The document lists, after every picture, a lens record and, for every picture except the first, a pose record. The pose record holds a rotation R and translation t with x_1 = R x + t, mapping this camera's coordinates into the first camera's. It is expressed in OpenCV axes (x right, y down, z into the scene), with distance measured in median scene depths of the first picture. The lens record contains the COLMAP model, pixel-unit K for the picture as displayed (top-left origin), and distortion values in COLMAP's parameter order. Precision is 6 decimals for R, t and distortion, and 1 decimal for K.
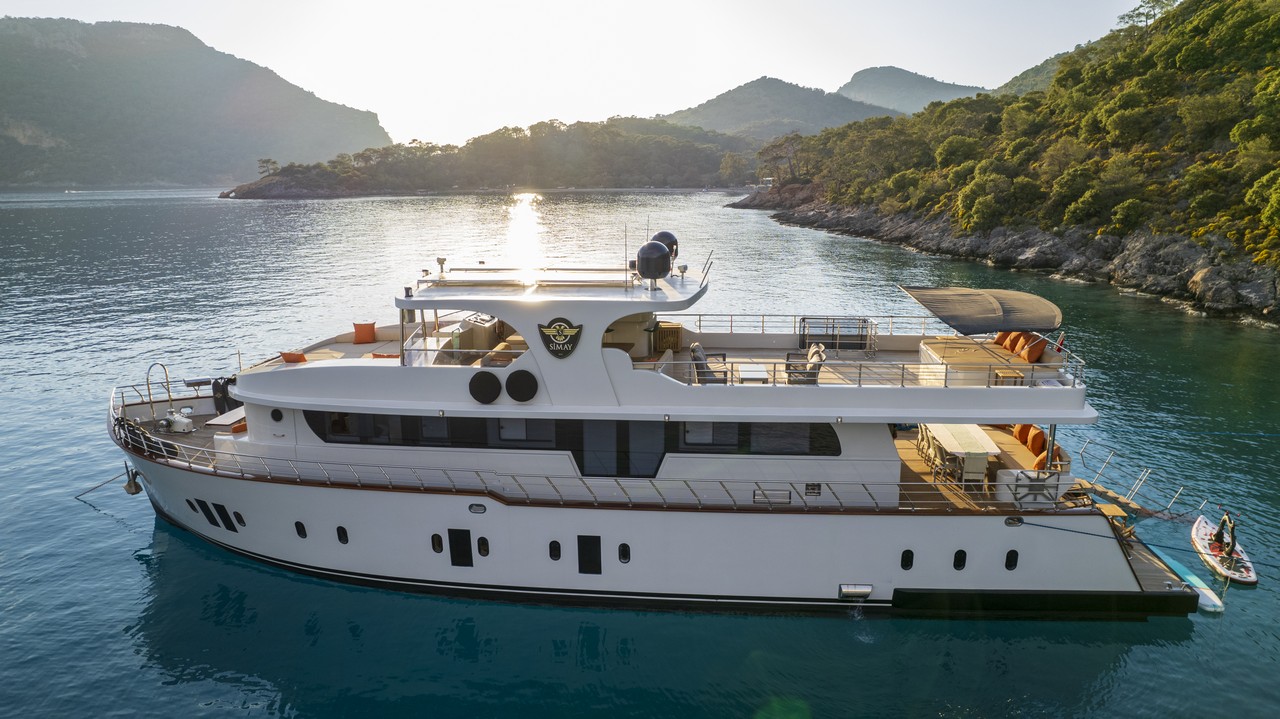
lens RADIAL K [[825.3, 0, 649.1], [0, 825.3, 361.5], [0, 0, 1]] dist [-0.065508, 0.062640]
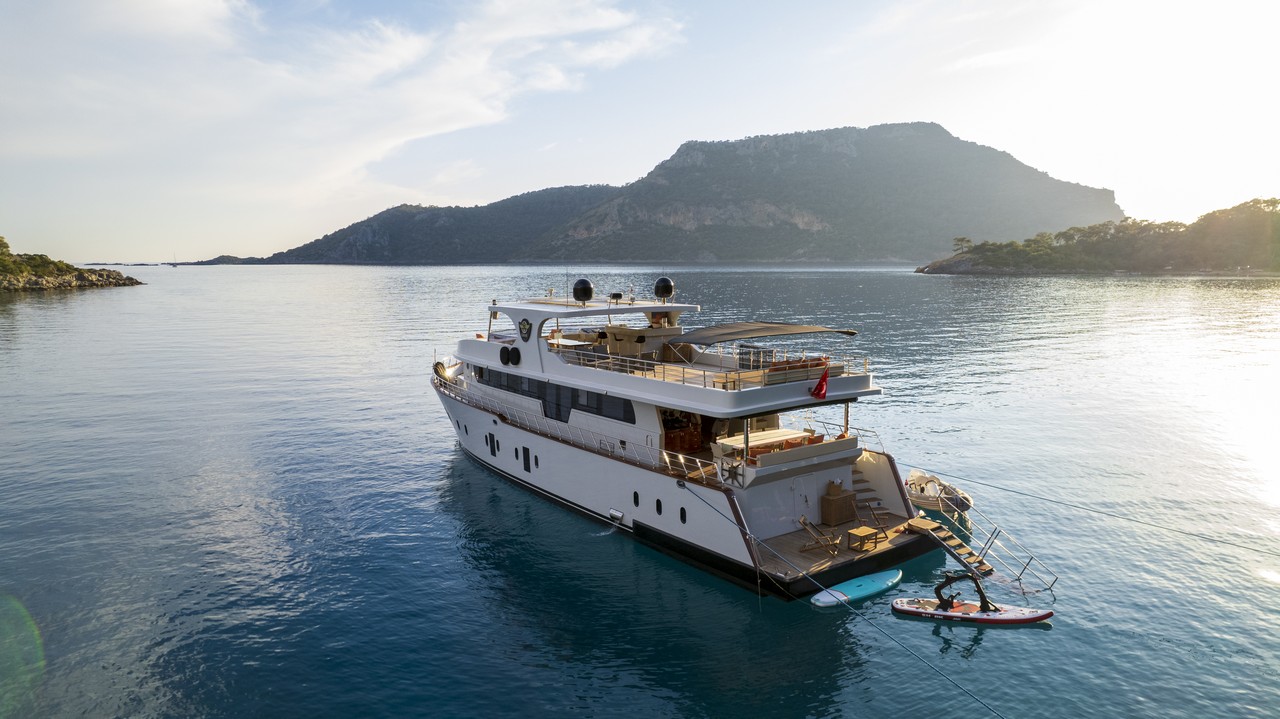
lens RADIAL K [[825.3, 0, 647.5], [0, 825.3, 363.1], [0, 0, 1]] dist [-0.065508, 0.062640]
pose [[0.668792, 0.097100, -0.737081, 1.293591], [-0.164586, 0.986171, -0.019423, 0.030032], [0.725002, 0.134303, 0.675525, 0.005460]]
